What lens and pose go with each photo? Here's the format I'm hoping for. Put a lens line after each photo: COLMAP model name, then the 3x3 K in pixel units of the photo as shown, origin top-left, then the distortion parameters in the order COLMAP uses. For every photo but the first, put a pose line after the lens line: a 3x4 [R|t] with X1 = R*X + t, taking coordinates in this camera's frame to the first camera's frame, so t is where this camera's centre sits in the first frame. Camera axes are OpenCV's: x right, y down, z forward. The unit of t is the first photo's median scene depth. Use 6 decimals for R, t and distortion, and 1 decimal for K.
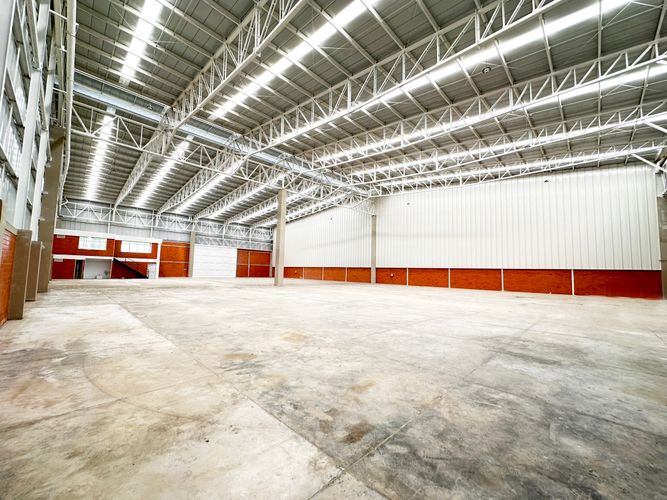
lens RADIAL K [[266.2, 0, 333.3], [0, 266.2, 251.1], [0, 0, 1]] dist [-0.001782, 0.000003]
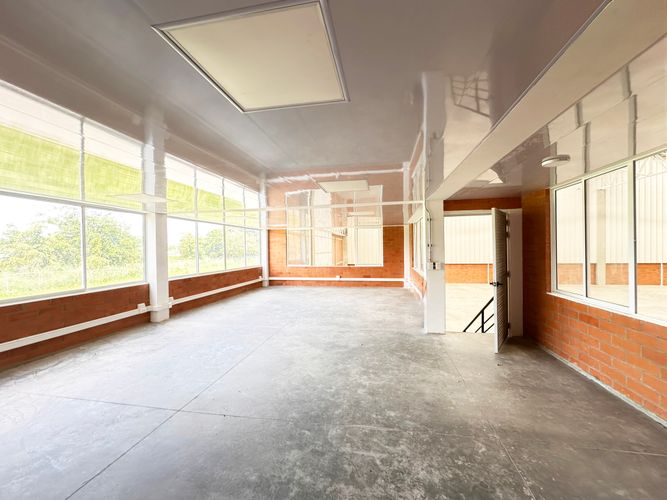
lens RADIAL K [[266.2, 0, 333.3], [0, 266.2, 251.1], [0, 0, 1]] dist [-0.001782, 0.000003]
pose [[0.826447, -0.036776, 0.561812, -0.864792], [-0.011681, 0.996530, 0.082416, -0.021509], [-0.562894, -0.074675, 0.823149, 0.831100]]
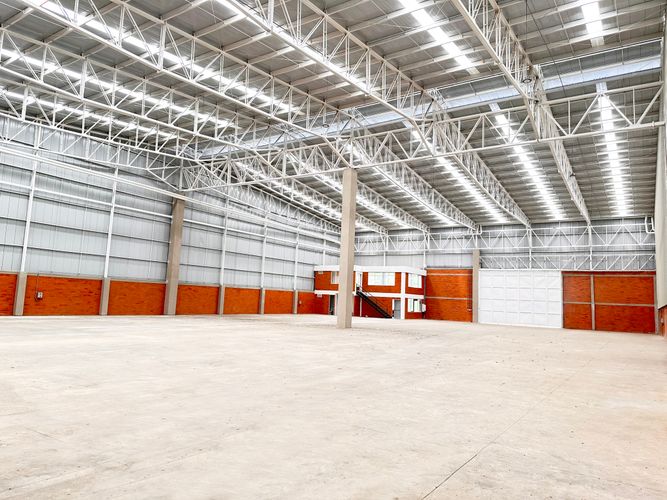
lens RADIAL K [[464.9, 0, 333.5], [0, 464.9, 250.0], [0, 0, 1]] dist [0.109653, -0.143469]
pose [[0.197618, -0.120504, -0.972844, 0.587560], [0.034325, 0.992658, -0.115986, 0.053928], [0.979678, -0.010472, 0.200303, 0.541367]]
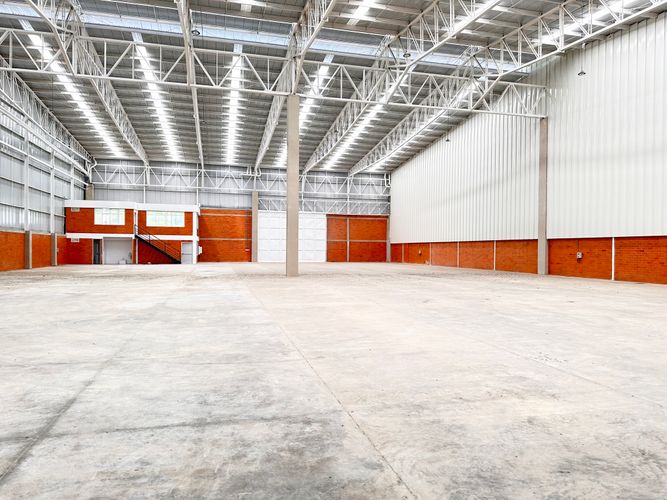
lens RADIAL K [[465.4, 0, 336.5], [0, 465.4, 250.8], [0, 0, 1]] dist [0.105768, -0.143342]
pose [[0.857179, -0.014846, -0.514805, 0.261487], [0.050814, 0.997145, 0.055852, 0.020571], [0.512506, -0.074035, 0.855486, 0.159017]]
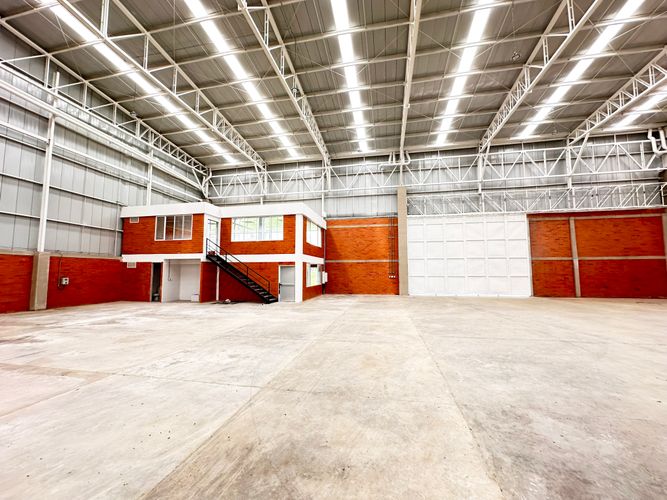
lens RADIAL K [[266.2, 0, 333.3], [0, 266.2, 251.1], [0, 0, 1]] dist [-0.001782, 0.000003]
pose [[0.546806, -0.090559, -0.832348, -0.293288], [0.077024, 0.995359, -0.057693, 0.052893], [0.833709, -0.032564, 0.551243, 0.813947]]
